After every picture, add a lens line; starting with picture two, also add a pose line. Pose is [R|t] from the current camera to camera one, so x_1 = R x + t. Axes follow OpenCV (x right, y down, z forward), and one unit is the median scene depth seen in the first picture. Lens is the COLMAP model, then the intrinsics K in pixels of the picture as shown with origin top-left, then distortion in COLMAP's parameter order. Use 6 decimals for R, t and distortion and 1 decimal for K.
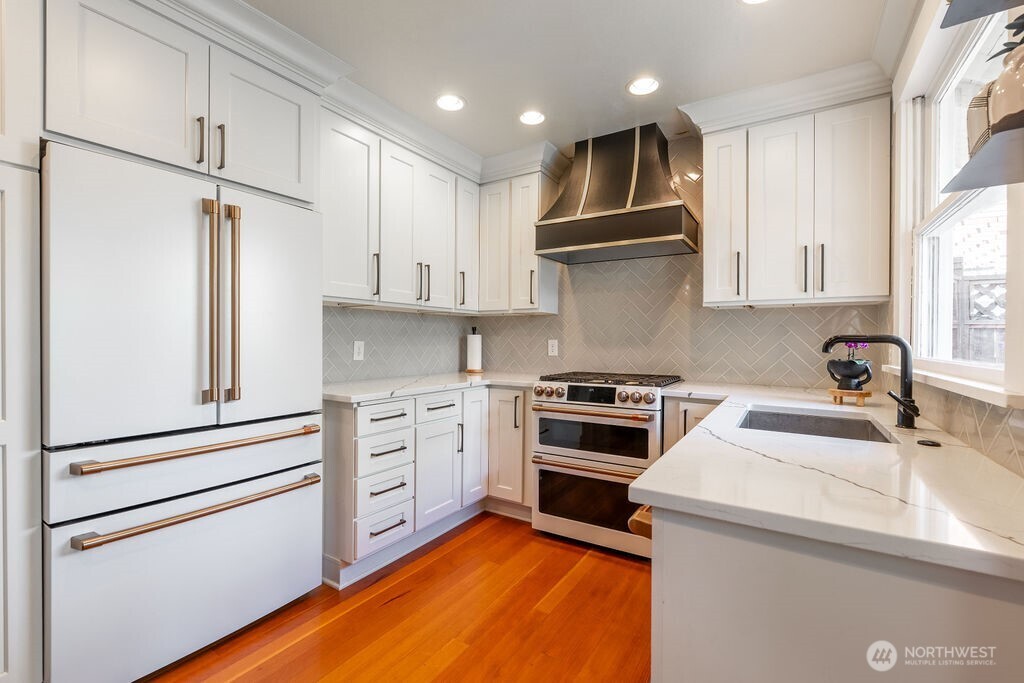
lens RADIAL K [[448.7, 0, 509.0], [0, 448.7, 341.5], [0, 0, 1]] dist [-0.002950, -0.000255]
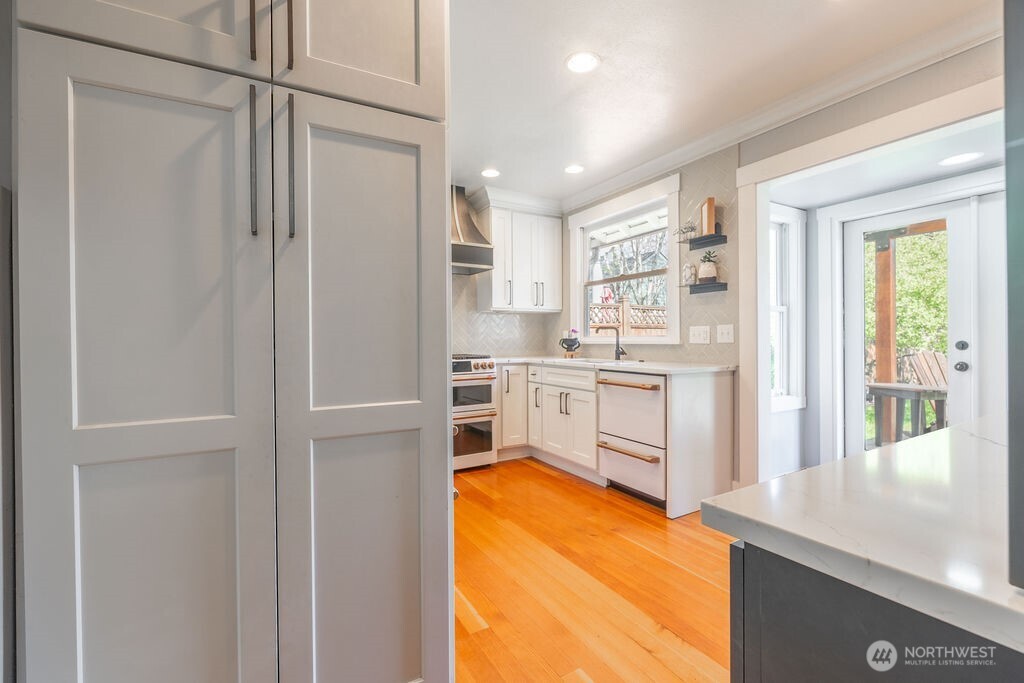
lens RADIAL K [[448.7, 0, 509.0], [0, 448.7, 341.5], [0, 0, 1]] dist [-0.002950, -0.000255]
pose [[0.464372, -0.015063, 0.885512, -1.021034], [0.014388, 0.999852, 0.009463, 0.023713], [-0.885523, 0.008346, 0.464520, 0.171750]]
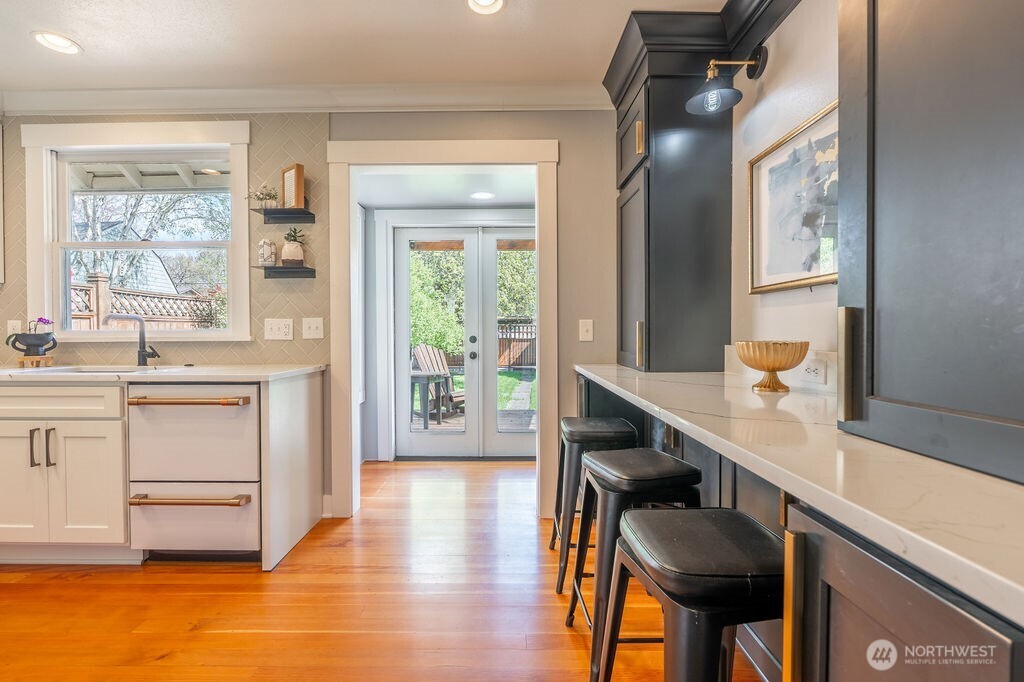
lens RADIAL K [[452.6, 0, 505.3], [0, 452.6, 339.9], [0, 0, 1]] dist [-0.004106, -0.000463]
pose [[-0.530326, -0.018668, 0.847588, -0.810566], [0.004877, 0.999674, 0.025070, 0.025796], [-0.847780, 0.017429, -0.530062, 0.395414]]
